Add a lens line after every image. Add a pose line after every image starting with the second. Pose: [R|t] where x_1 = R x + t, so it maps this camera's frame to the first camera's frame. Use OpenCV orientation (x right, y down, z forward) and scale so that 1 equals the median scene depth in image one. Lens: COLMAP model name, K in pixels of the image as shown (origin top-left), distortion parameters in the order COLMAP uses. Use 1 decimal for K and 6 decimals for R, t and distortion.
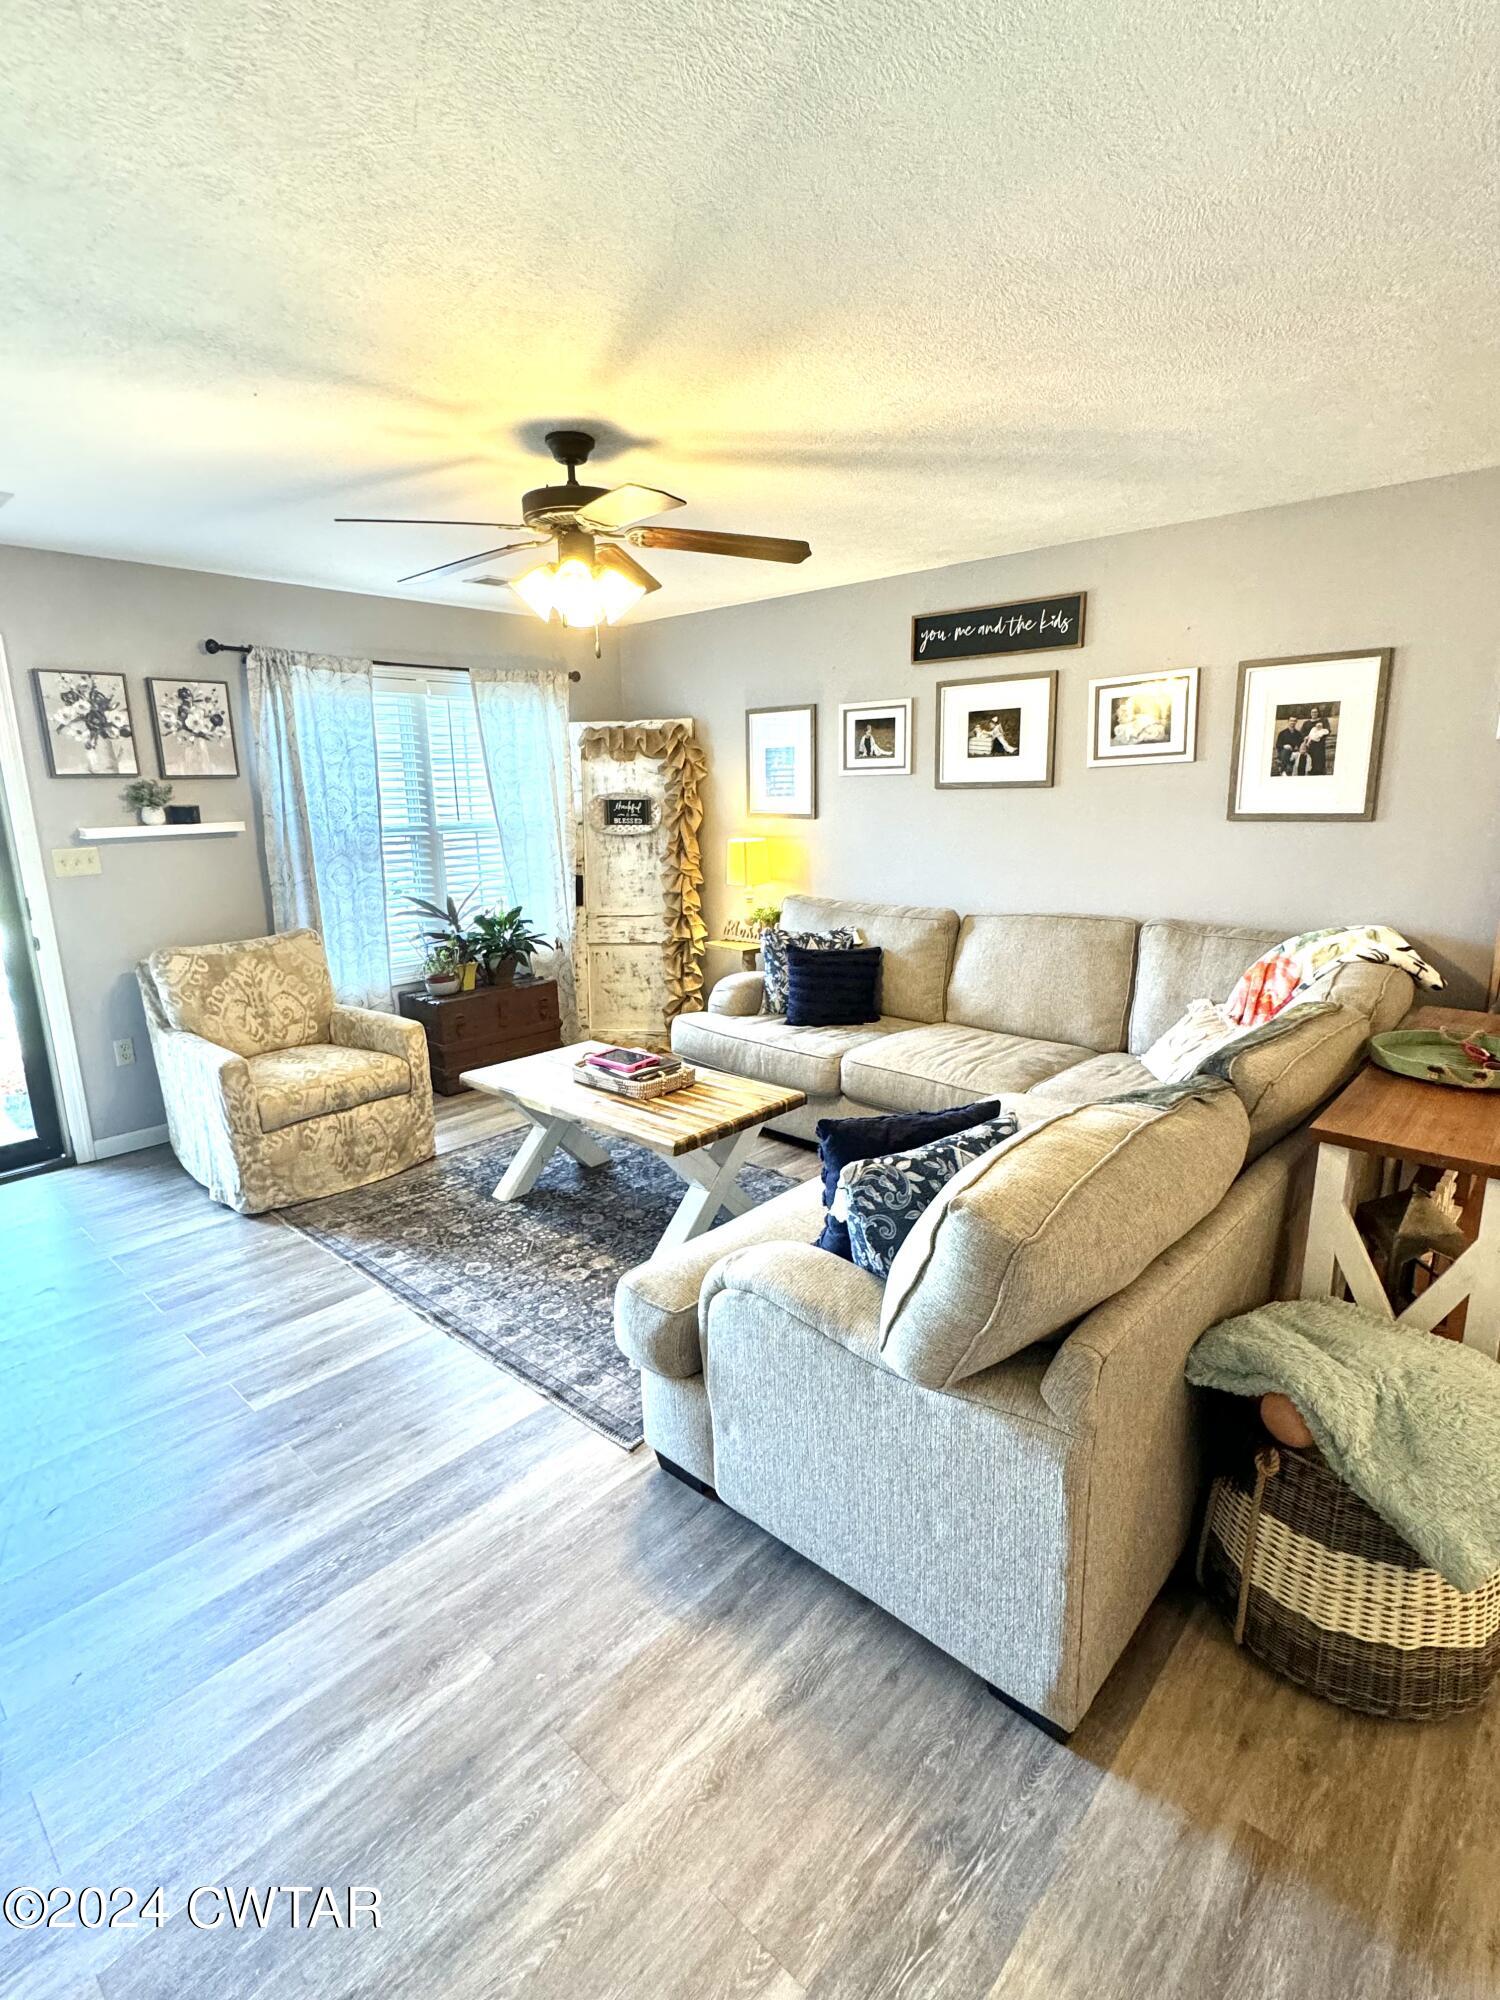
lens RADIAL K [[954.4, 0, 752.7], [0, 954.4, 998.9], [0, 0, 1]] dist [-0.004691, -0.000328]
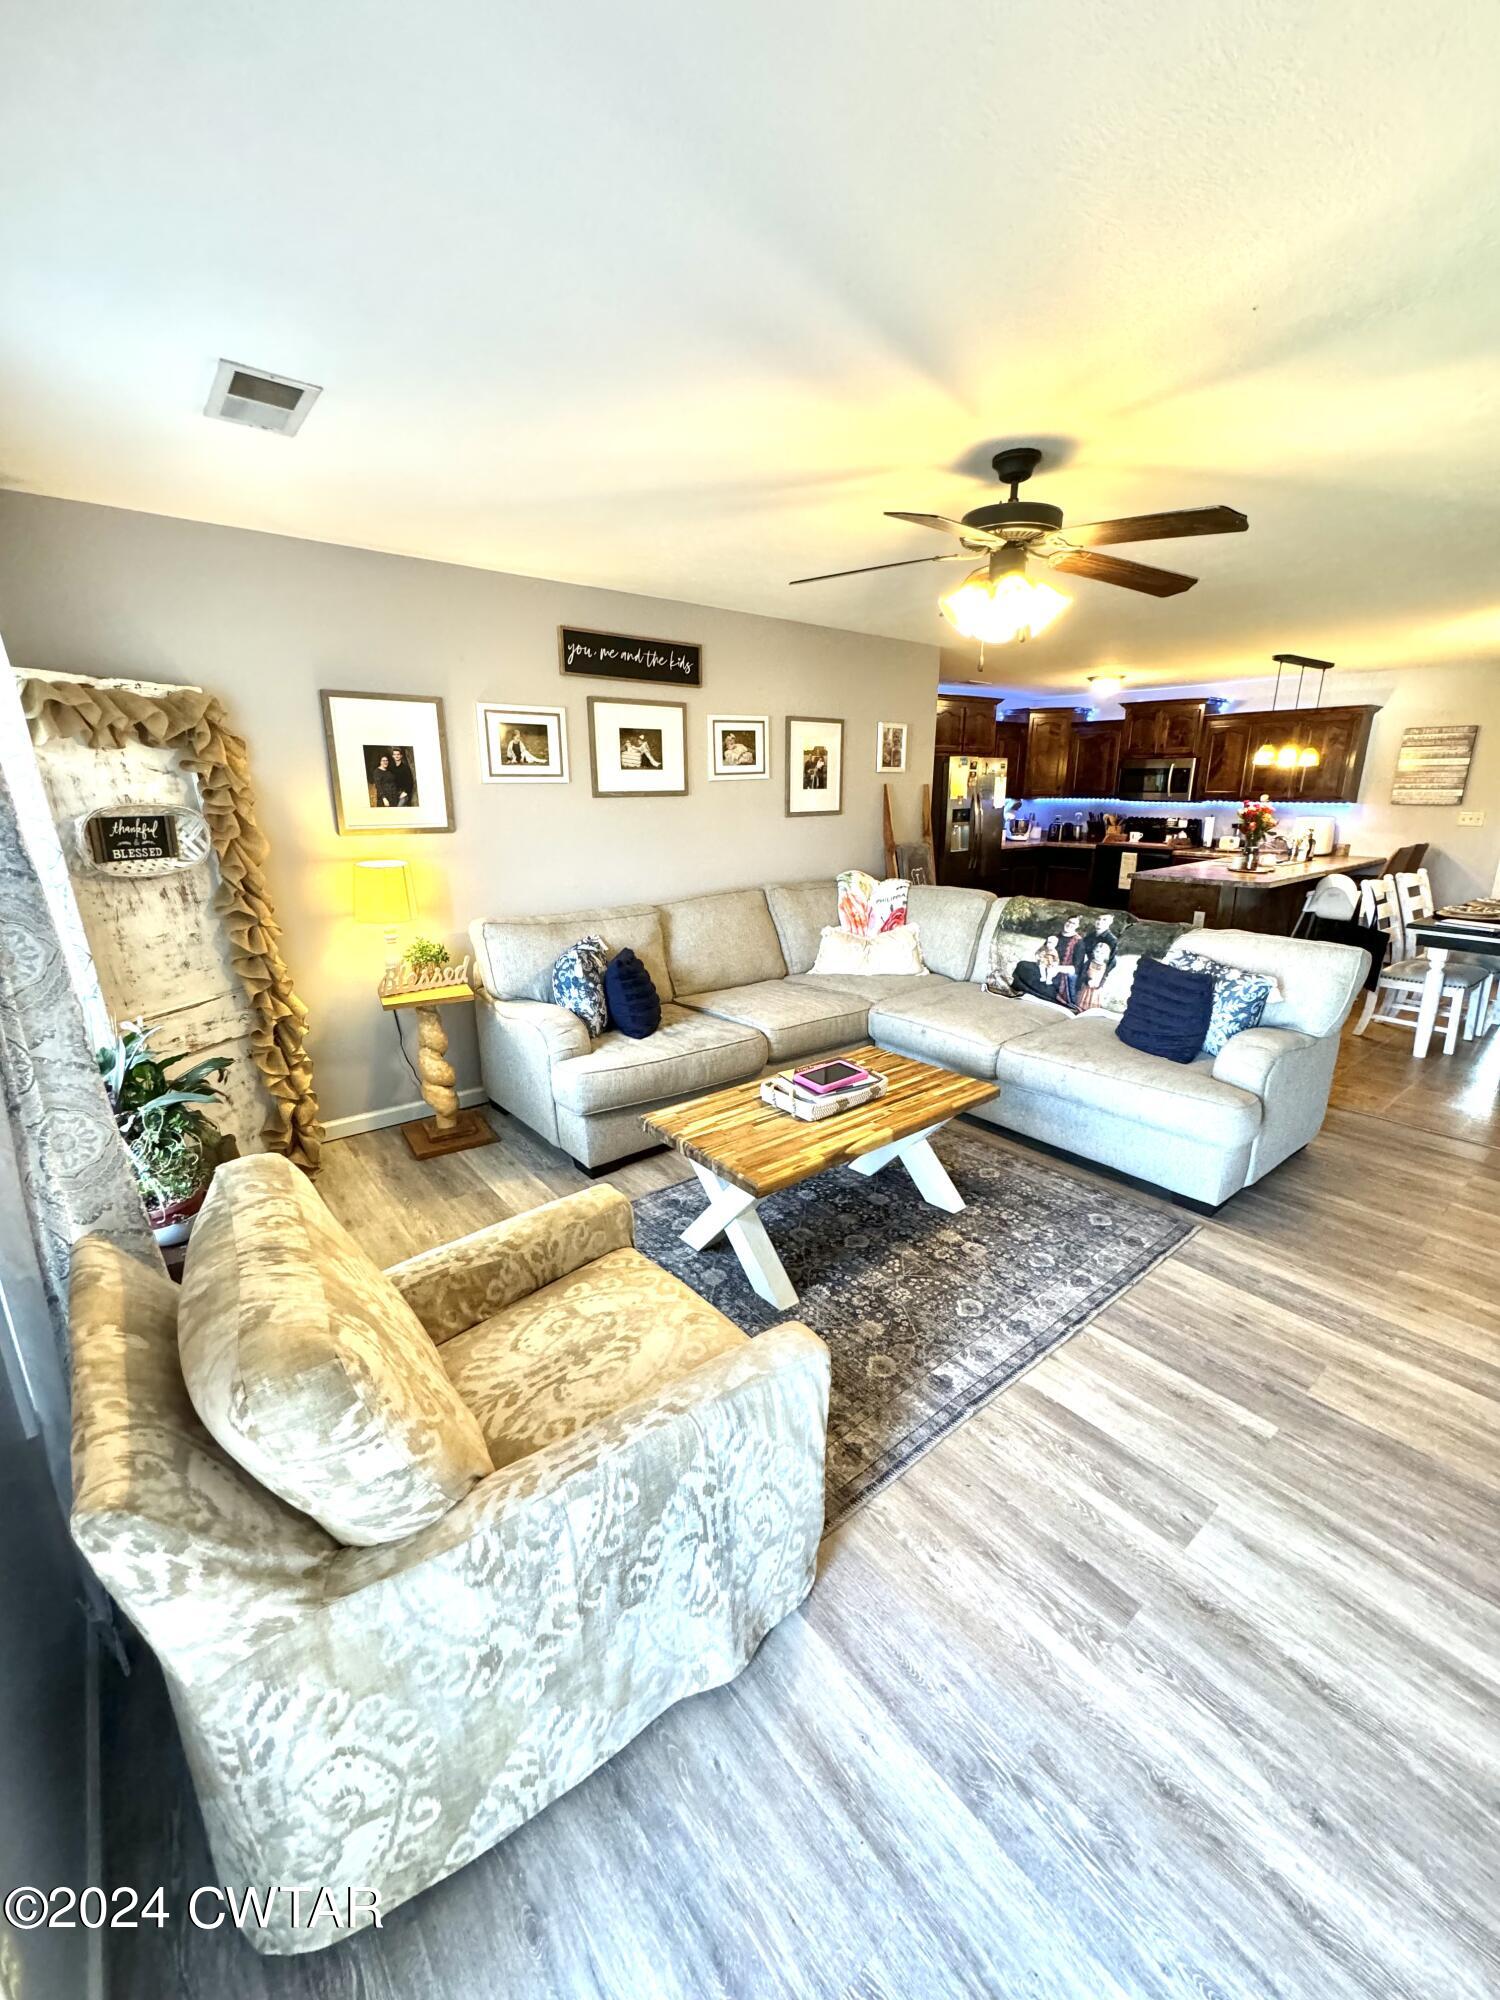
lens RADIAL K [[790.2, 0, 757.5], [0, 790.2, 994.9], [0, 0, 1]] dist [-0.000346, 0.000892]
pose [[0.157462, -0.239216, 0.958114, -0.722882], [0.214786, 0.955287, 0.203211, -0.156991], [-0.963884, 0.173791, 0.201801, 0.719394]]
